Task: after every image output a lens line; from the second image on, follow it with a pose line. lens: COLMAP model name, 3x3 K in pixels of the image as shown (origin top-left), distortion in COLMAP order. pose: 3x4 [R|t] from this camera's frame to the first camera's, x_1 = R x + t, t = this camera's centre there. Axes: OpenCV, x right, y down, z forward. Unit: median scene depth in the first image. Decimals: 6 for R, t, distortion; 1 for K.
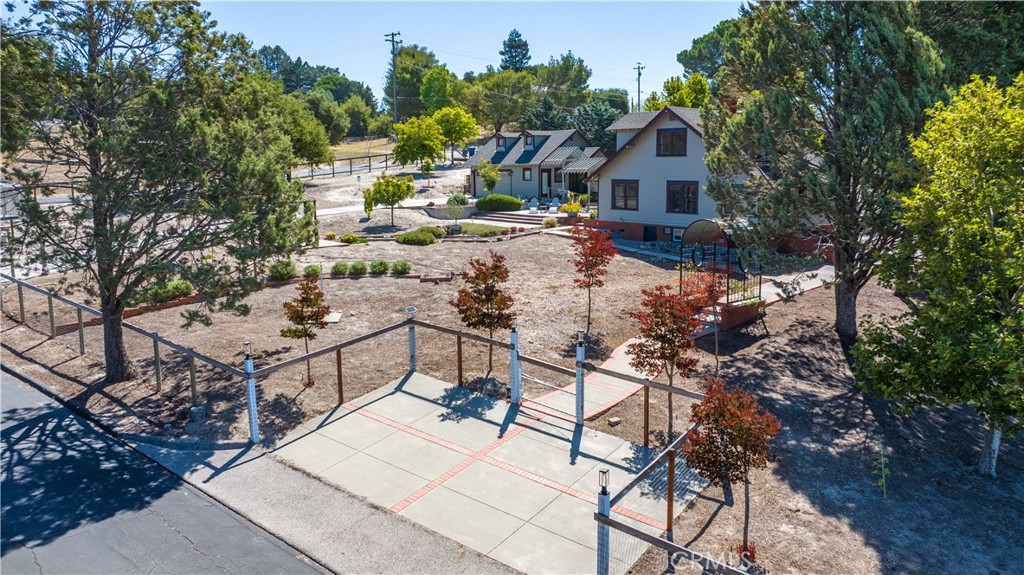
lens RADIAL K [[741.0, 0, 540.6], [0, 741.0, 268.7], [0, 0, 1]] dist [-0.018259, 0.013968]
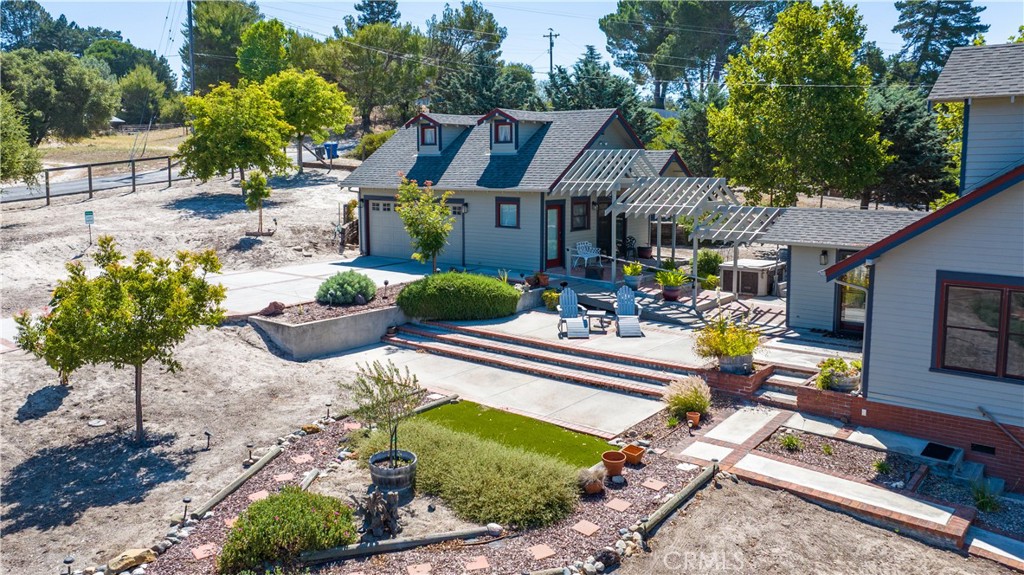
lens RADIAL K [[797.0, 0, 515.8], [0, 797.0, 271.2], [0, 0, 1]] dist [-0.006311, -0.018573]
pose [[0.985127, -0.015660, 0.171111, -0.085368], [0.016029, 0.999871, -0.000770, -0.088185], [-0.171076, 0.003501, 0.985252, 0.521043]]
